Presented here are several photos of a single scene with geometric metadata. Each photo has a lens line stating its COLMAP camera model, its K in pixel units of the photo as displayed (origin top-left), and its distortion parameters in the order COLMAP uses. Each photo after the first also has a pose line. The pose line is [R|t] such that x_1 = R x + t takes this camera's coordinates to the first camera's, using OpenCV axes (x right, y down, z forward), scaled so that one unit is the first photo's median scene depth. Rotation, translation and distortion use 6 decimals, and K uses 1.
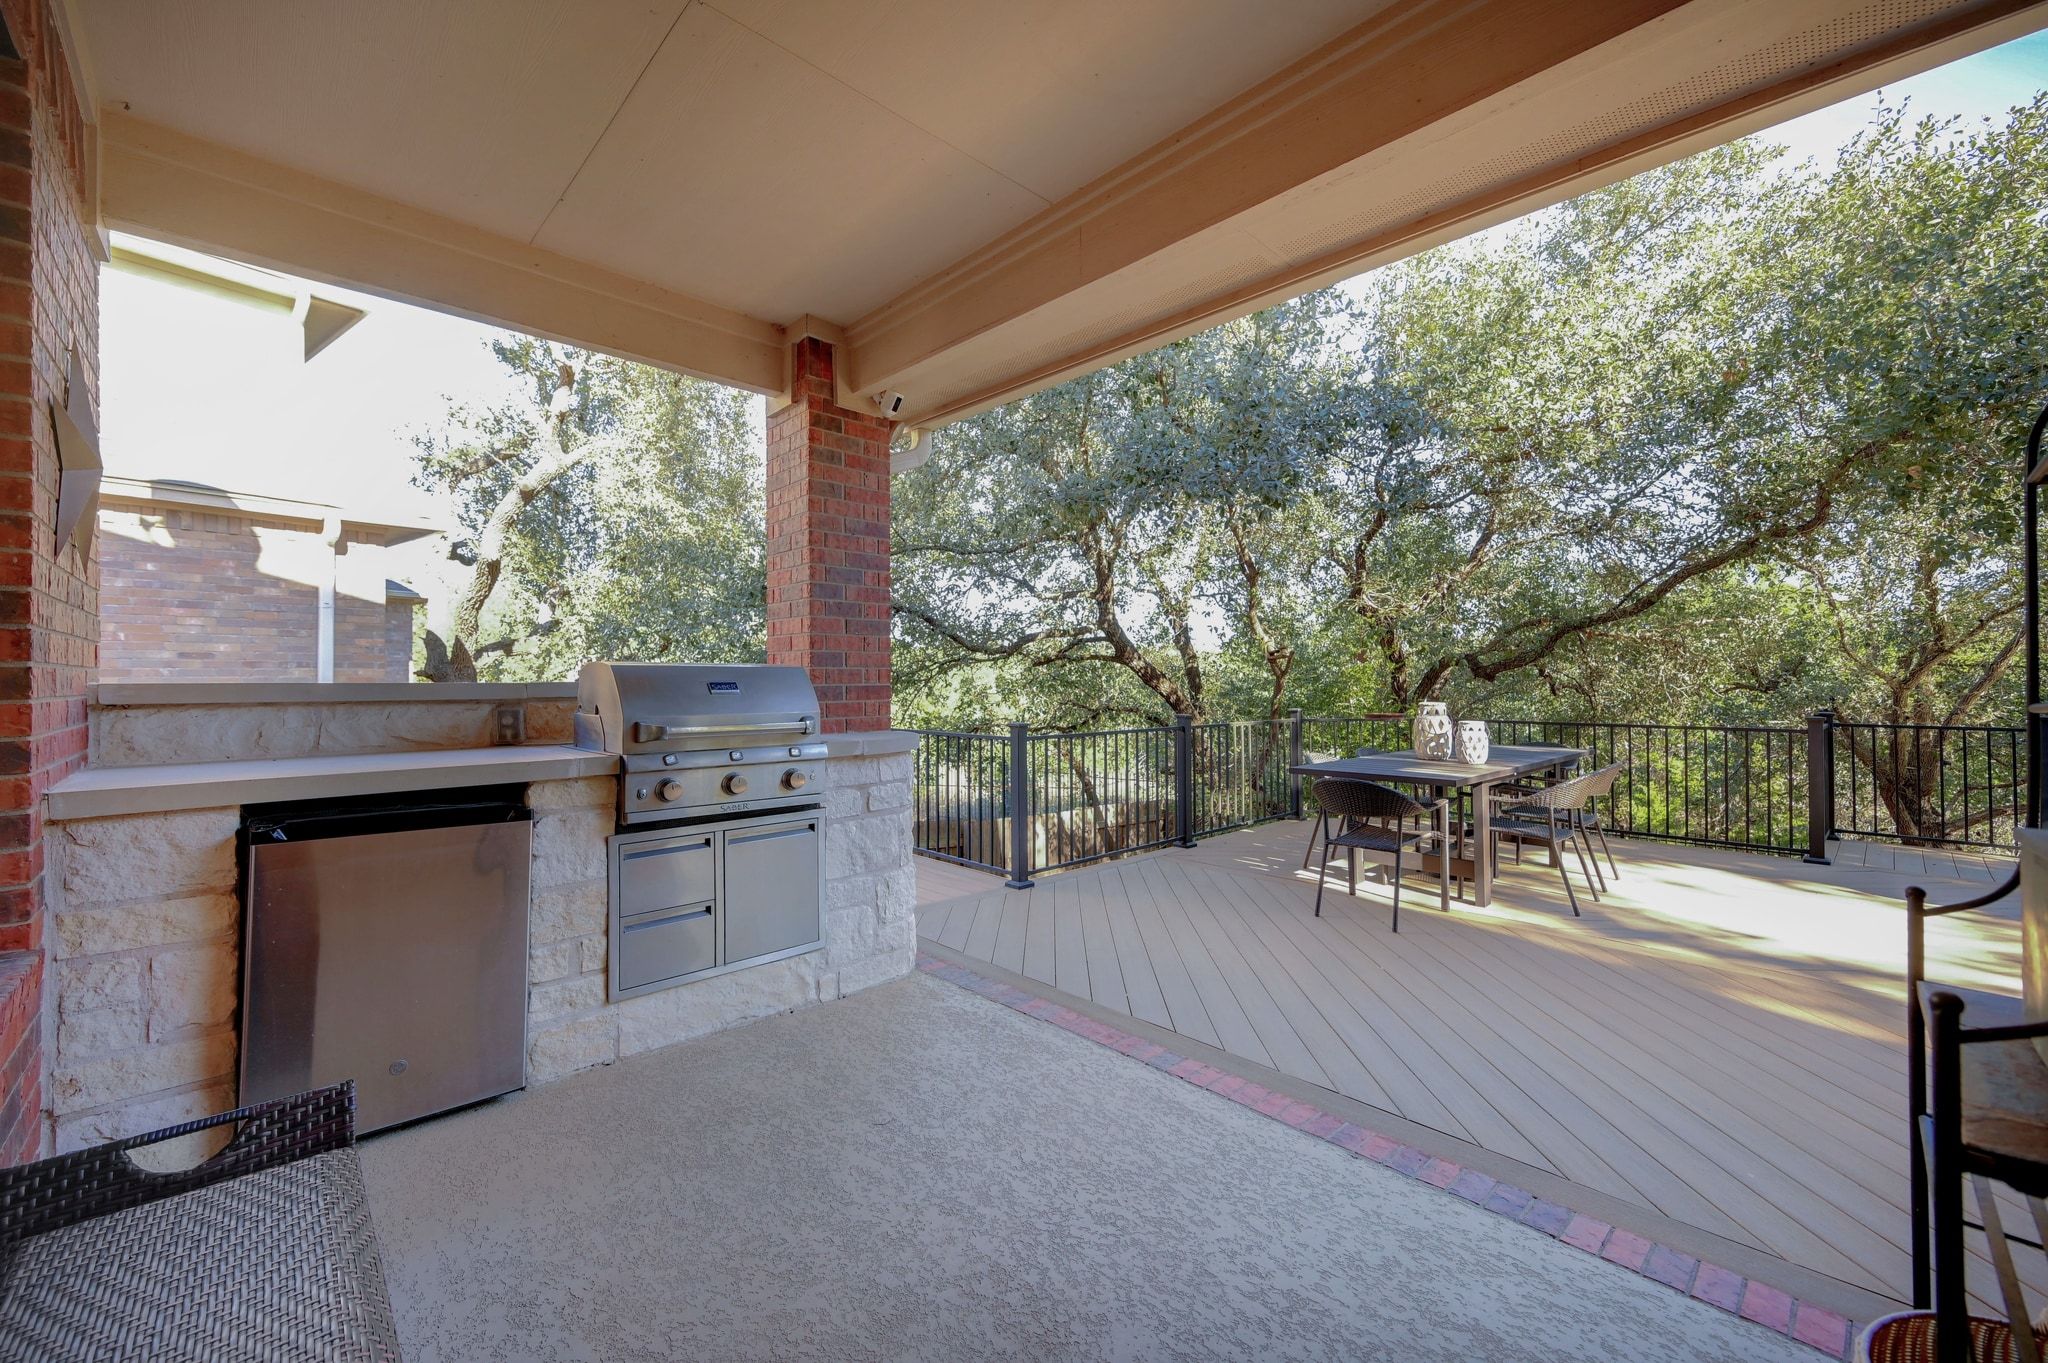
lens RADIAL K [[808.7, 0, 1020.3], [0, 808.7, 675.2], [0, 0, 1]] dist [-0.000496, -0.000208]
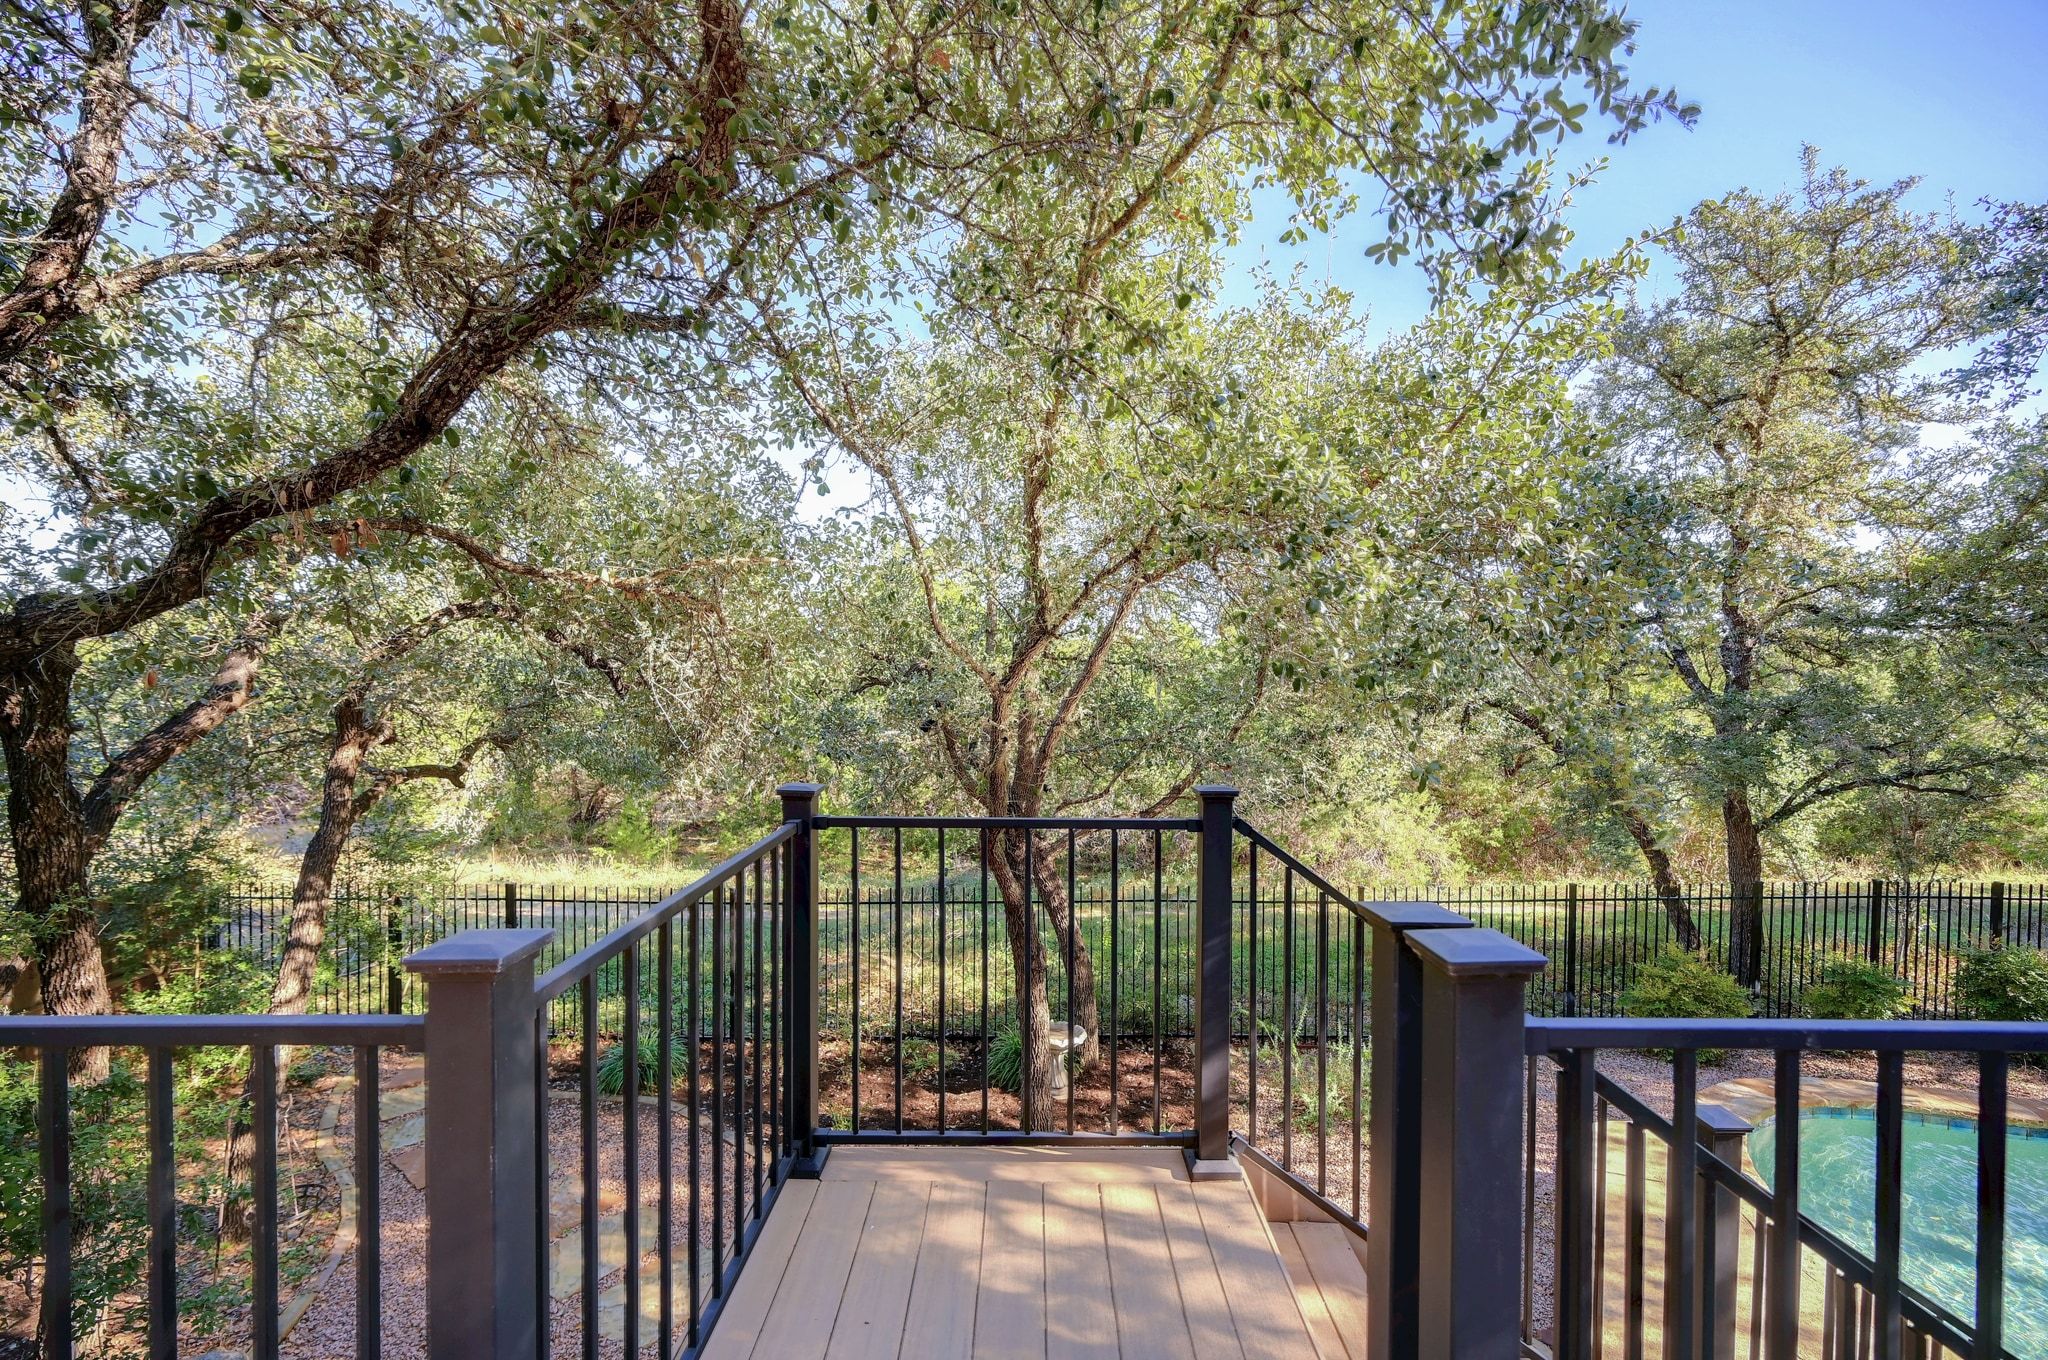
lens RADIAL K [[808.7, 0, 1022.7], [0, 808.7, 677.5], [0, 0, 1]] dist [-0.000496, -0.000208]
pose [[0.685002, -0.008509, 0.728491, 0.489222], [-0.012171, 0.999659, 0.023120, -0.007308], [-0.728439, -0.024704, 0.684665, 0.423764]]
